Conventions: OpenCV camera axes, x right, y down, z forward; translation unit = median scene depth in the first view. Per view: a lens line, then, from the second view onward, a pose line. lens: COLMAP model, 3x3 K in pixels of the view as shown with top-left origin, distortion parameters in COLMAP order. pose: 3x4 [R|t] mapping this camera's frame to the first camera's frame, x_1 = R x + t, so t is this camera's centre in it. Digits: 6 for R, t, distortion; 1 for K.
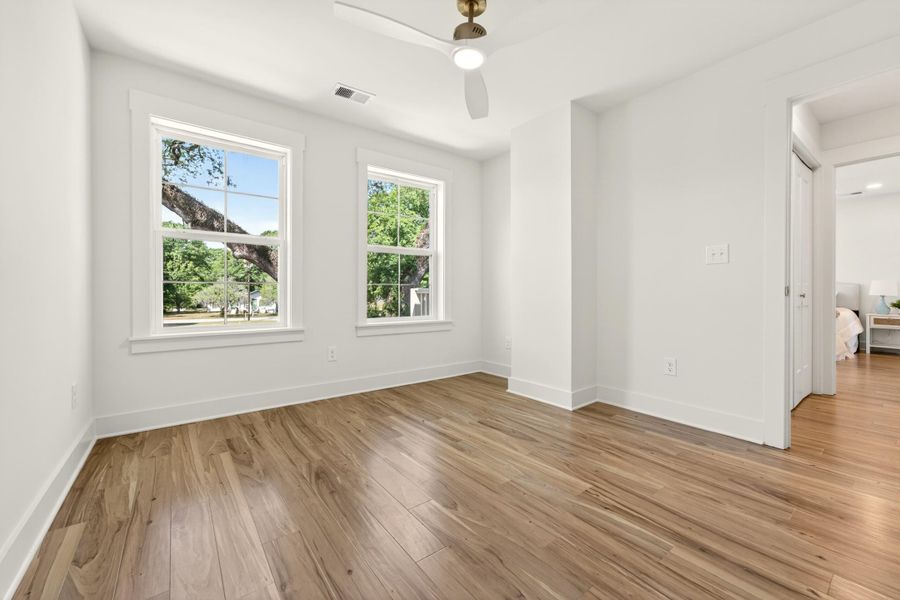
lens RADIAL K [[376.4, 0, 432.5], [0, 376.4, 299.8], [0, 0, 1]] dist [-0.001169, 0.000064]
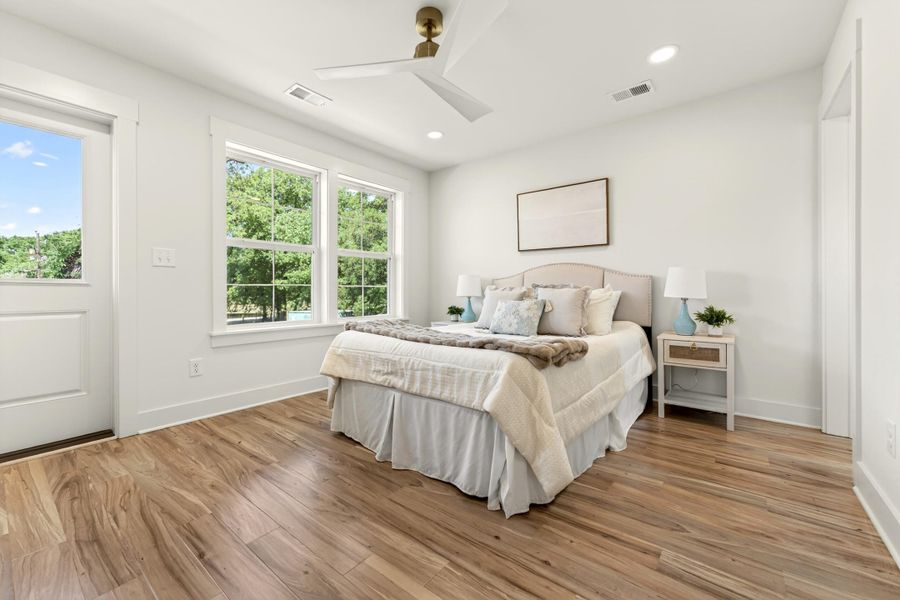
lens RADIAL K [[354.8, 0, 450.0], [0, 354.8, 300.0], [0, 0, 1]] dist [0.000887, 0.000007]
pose [[0.986909, -0.001101, 0.161276, 0.209019], [0.002063, 0.999981, -0.005798, -0.001456], [-0.161267, 0.006055, 0.986892, 0.151082]]
